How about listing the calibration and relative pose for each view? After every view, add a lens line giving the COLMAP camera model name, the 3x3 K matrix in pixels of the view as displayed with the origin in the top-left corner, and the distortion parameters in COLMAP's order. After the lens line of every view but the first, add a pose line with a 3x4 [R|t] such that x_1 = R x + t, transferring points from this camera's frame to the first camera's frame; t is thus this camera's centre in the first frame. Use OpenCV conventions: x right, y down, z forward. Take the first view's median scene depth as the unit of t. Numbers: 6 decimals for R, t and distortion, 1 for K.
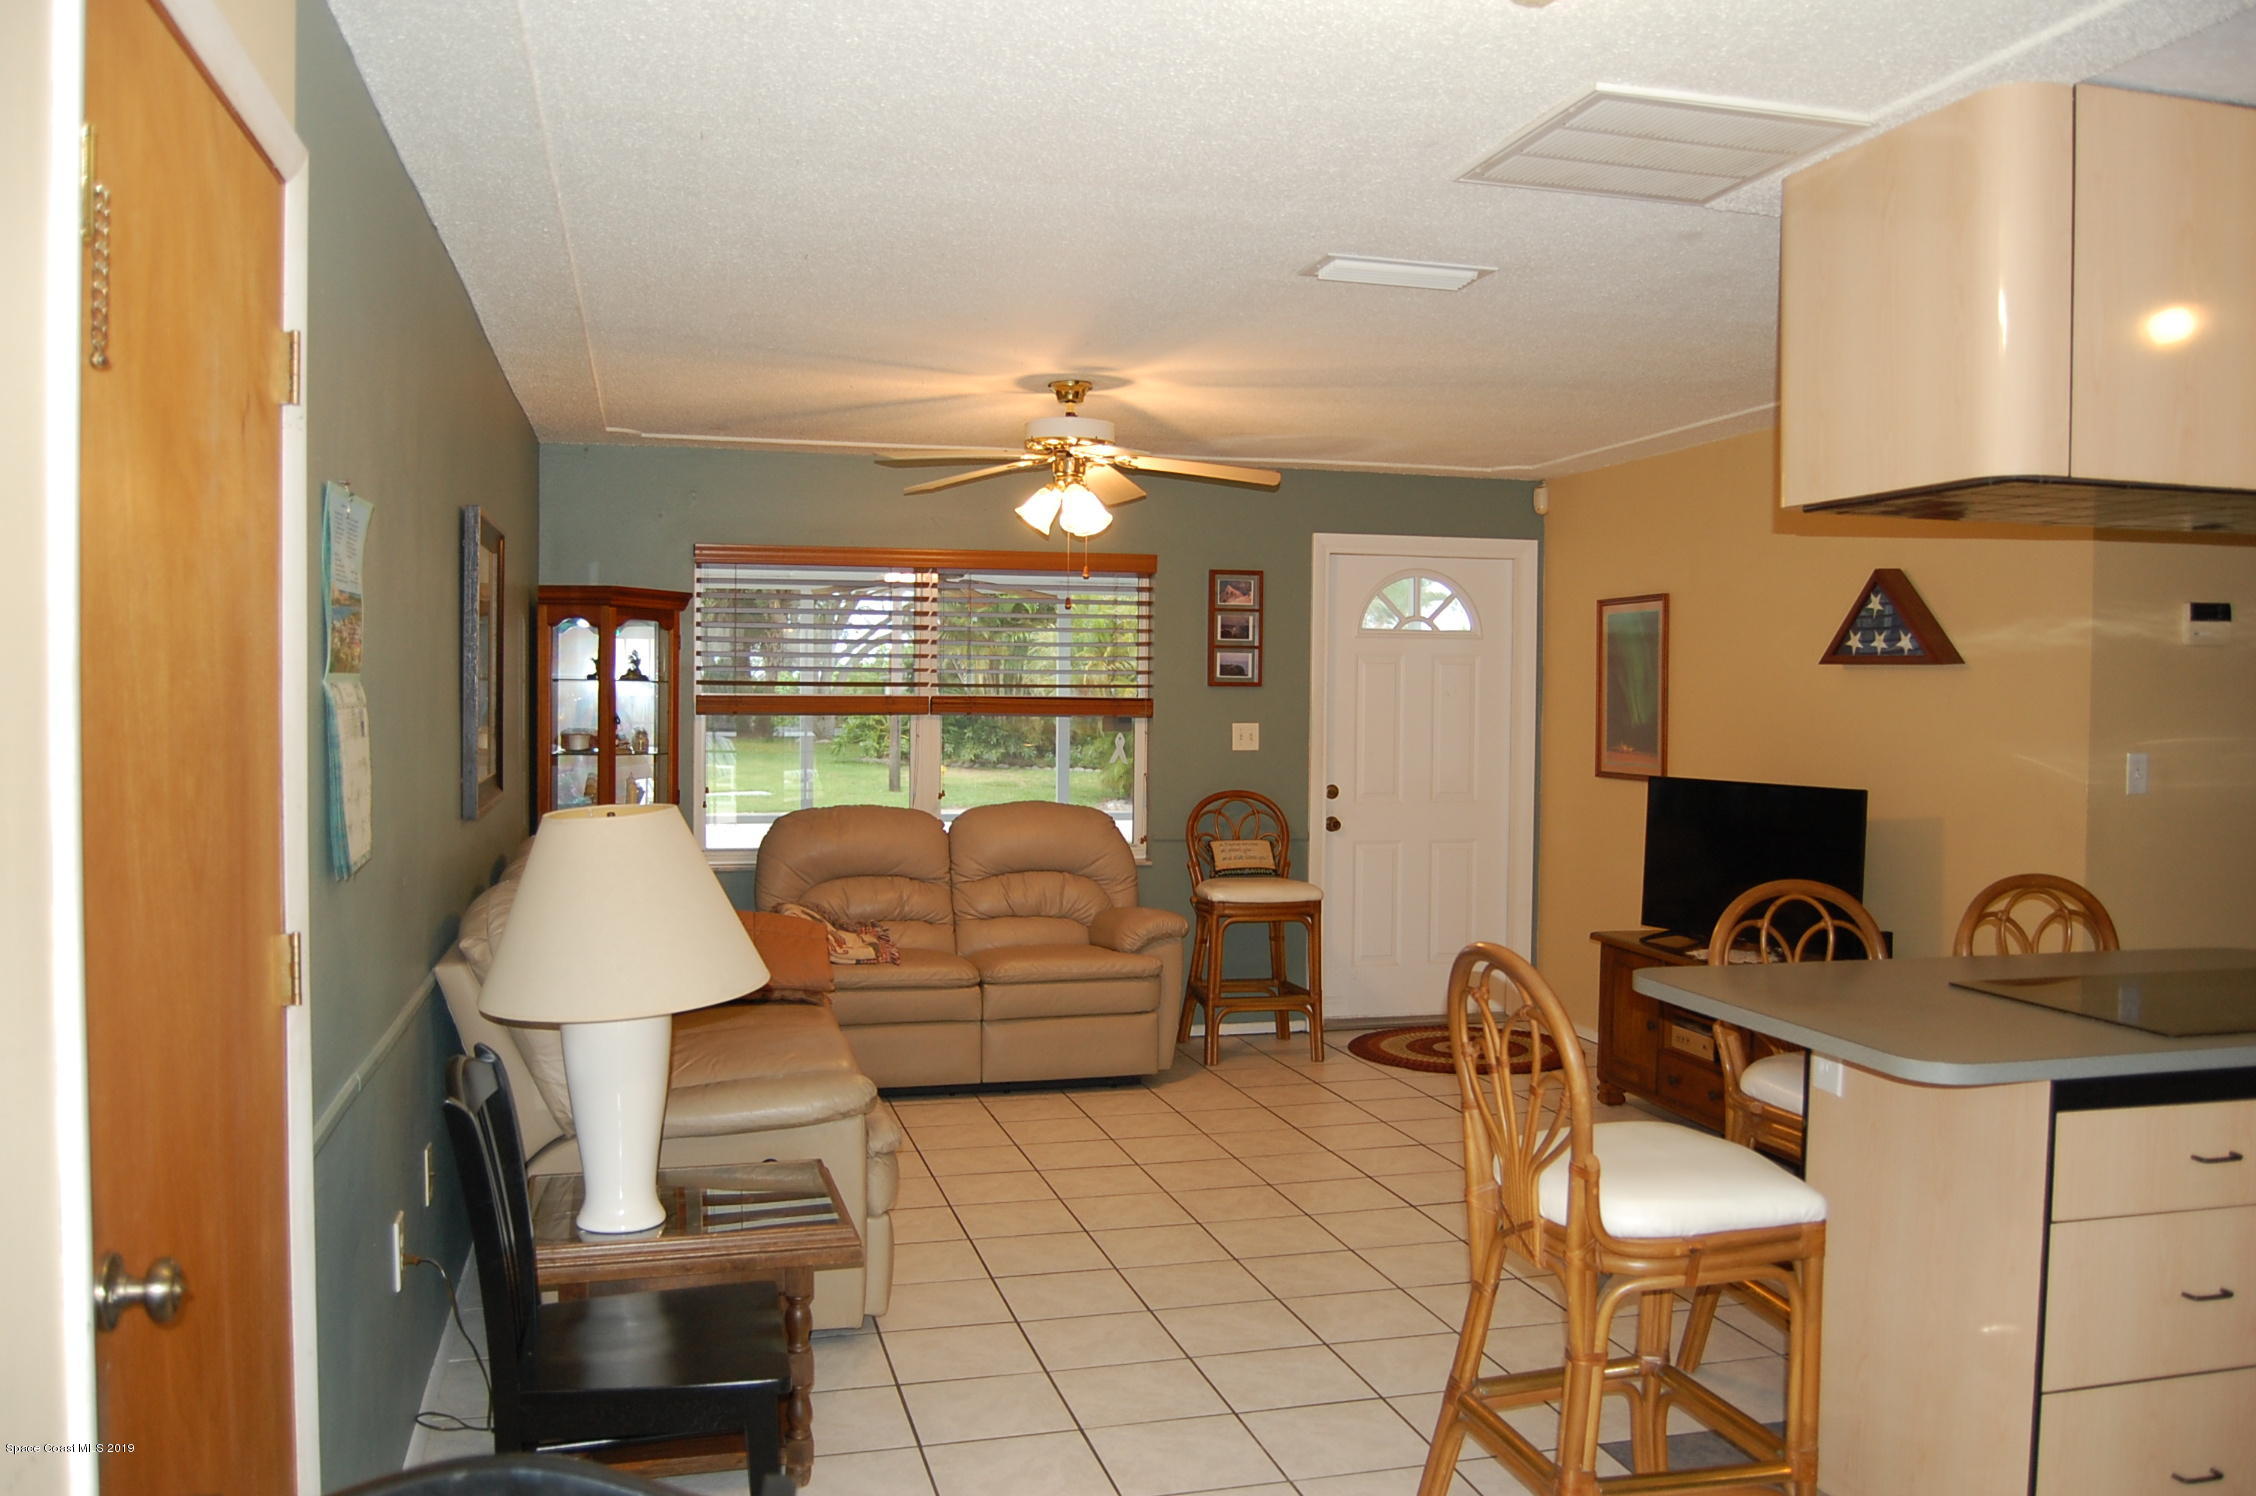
lens RADIAL K [[1767.1, 0, 1117.3], [0, 1767.1, 758.3], [0, 0, 1]] dist [-0.097644, 0.043290]
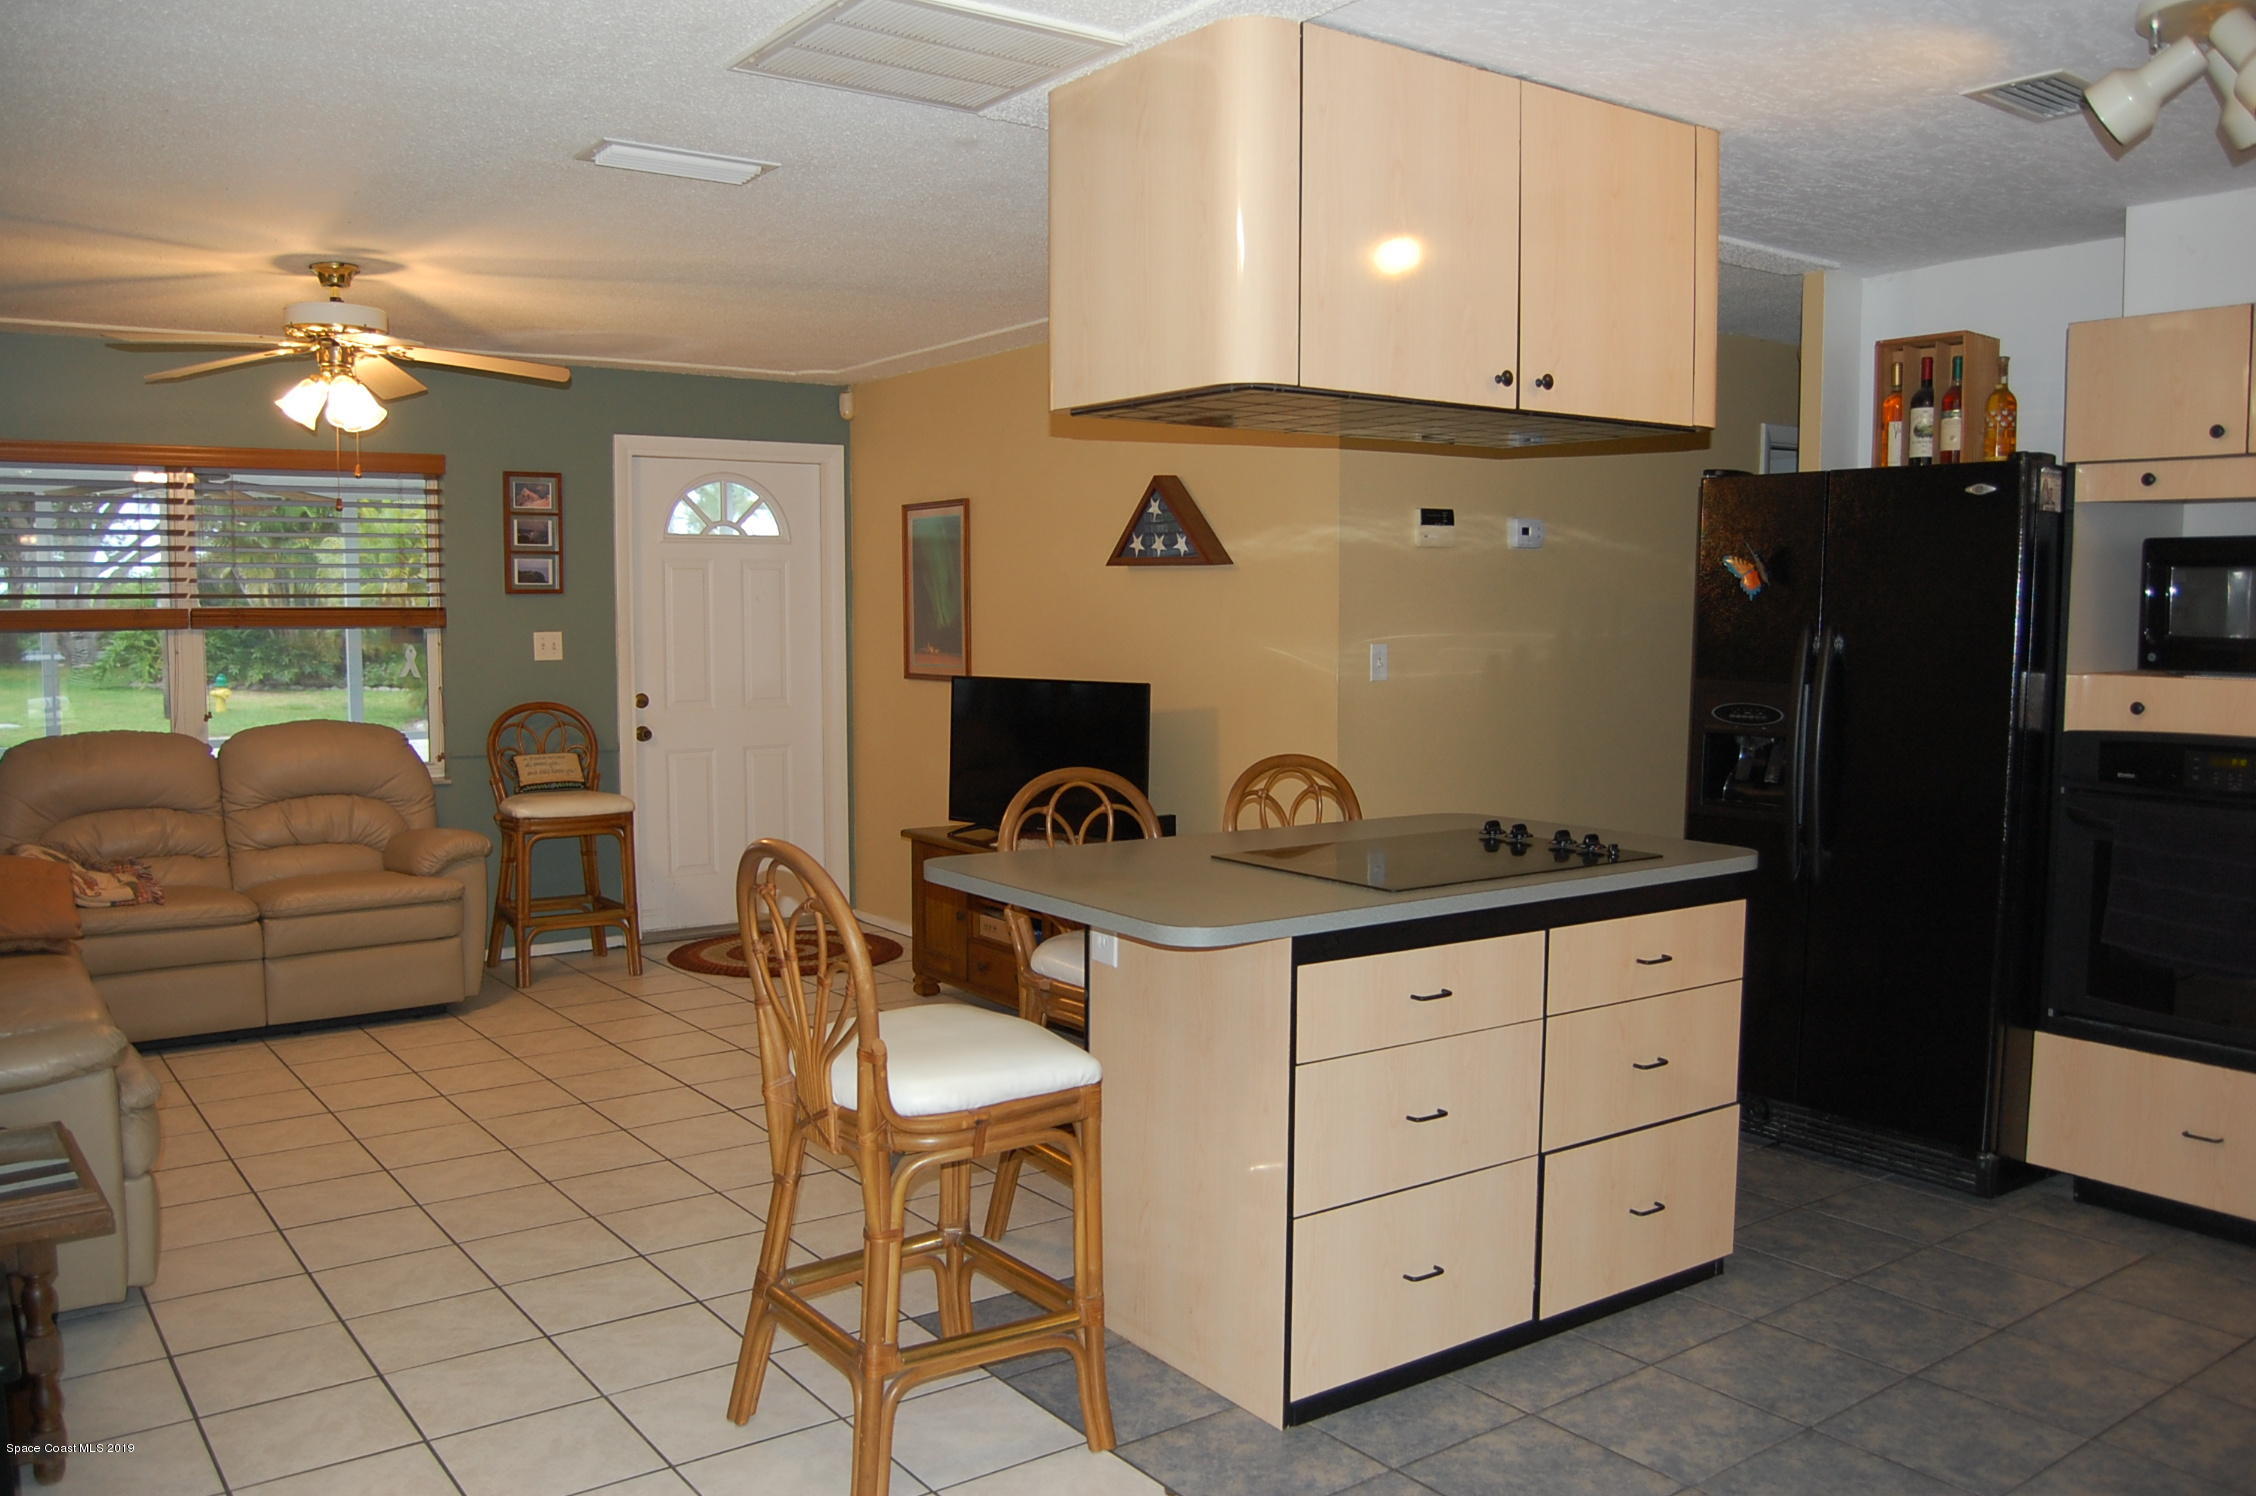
lens RADIAL K [[1767.1, 0, 1117.3], [0, 1767.1, 758.3], [0, 0, 1]] dist [-0.097644, 0.043290]
pose [[0.930644, -0.039648, 0.363772, 0.016702], [0.021176, 0.998282, 0.054630, 0.004497], [-0.365313, -0.043138, 0.929885, -0.002728]]
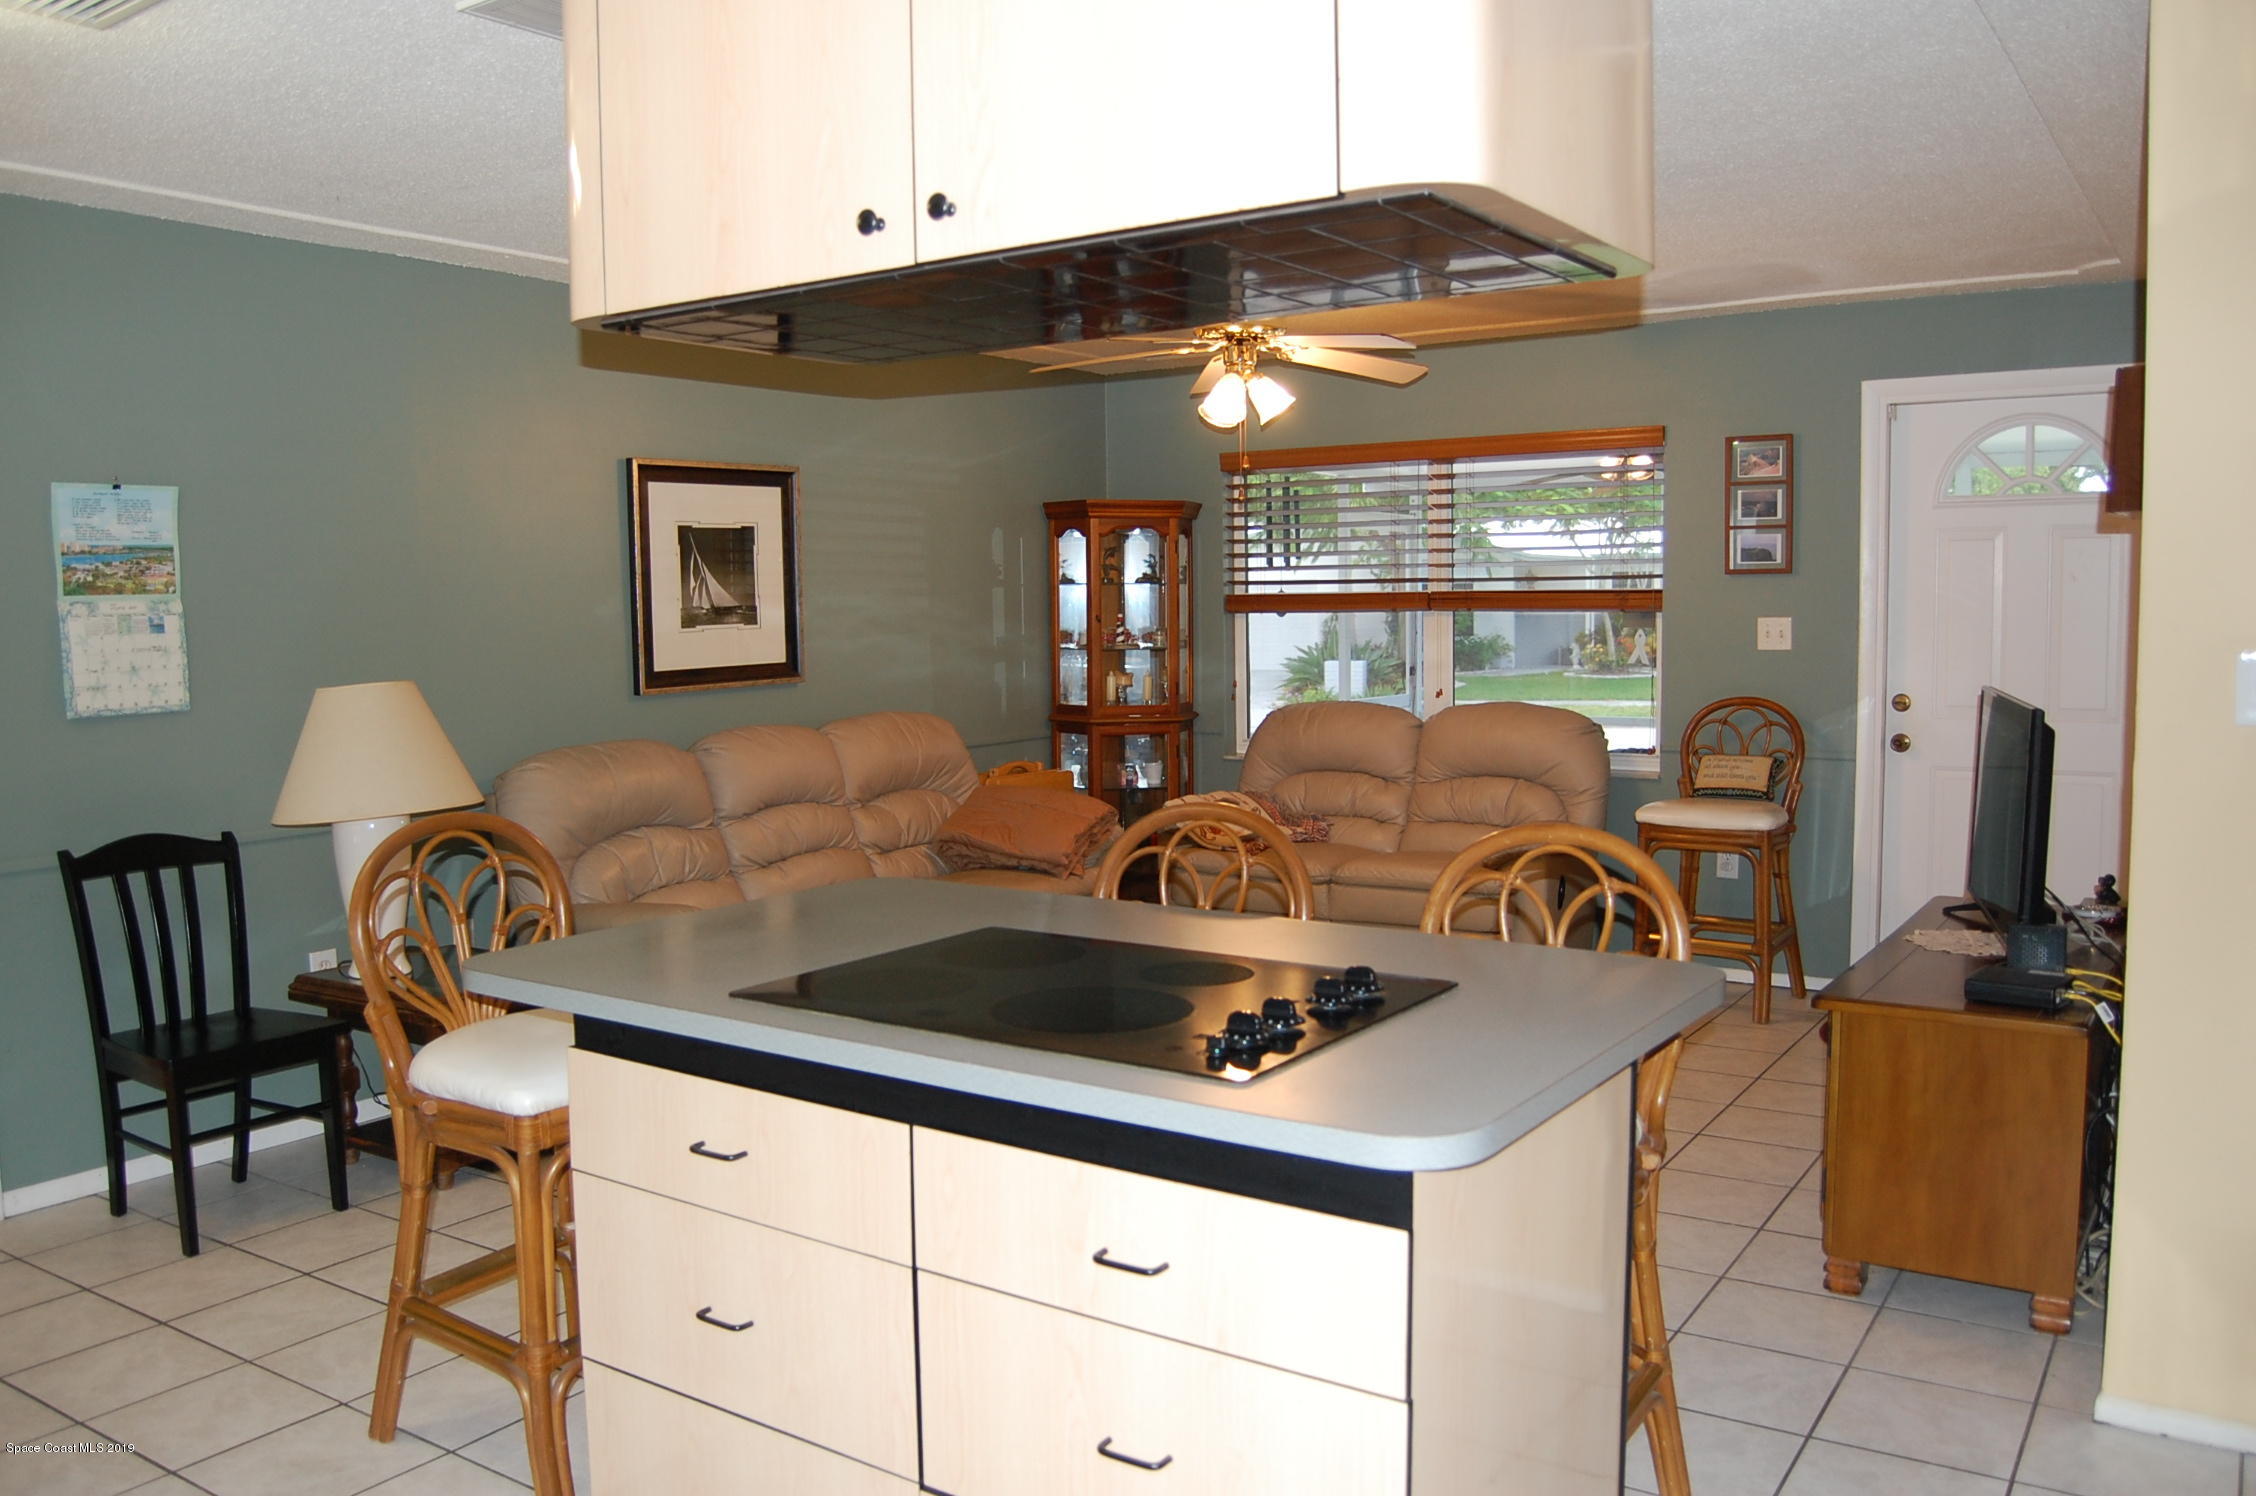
lens RADIAL K [[1767.1, 0, 1117.3], [0, 1767.1, 758.3], [0, 0, 1]] dist [-0.097644, 0.043290]
pose [[0.663744, 0.049550, -0.746317, 0.666479], [-0.008918, 0.998257, 0.058346, 0.001760], [0.747907, -0.032071, 0.663029, 0.294144]]
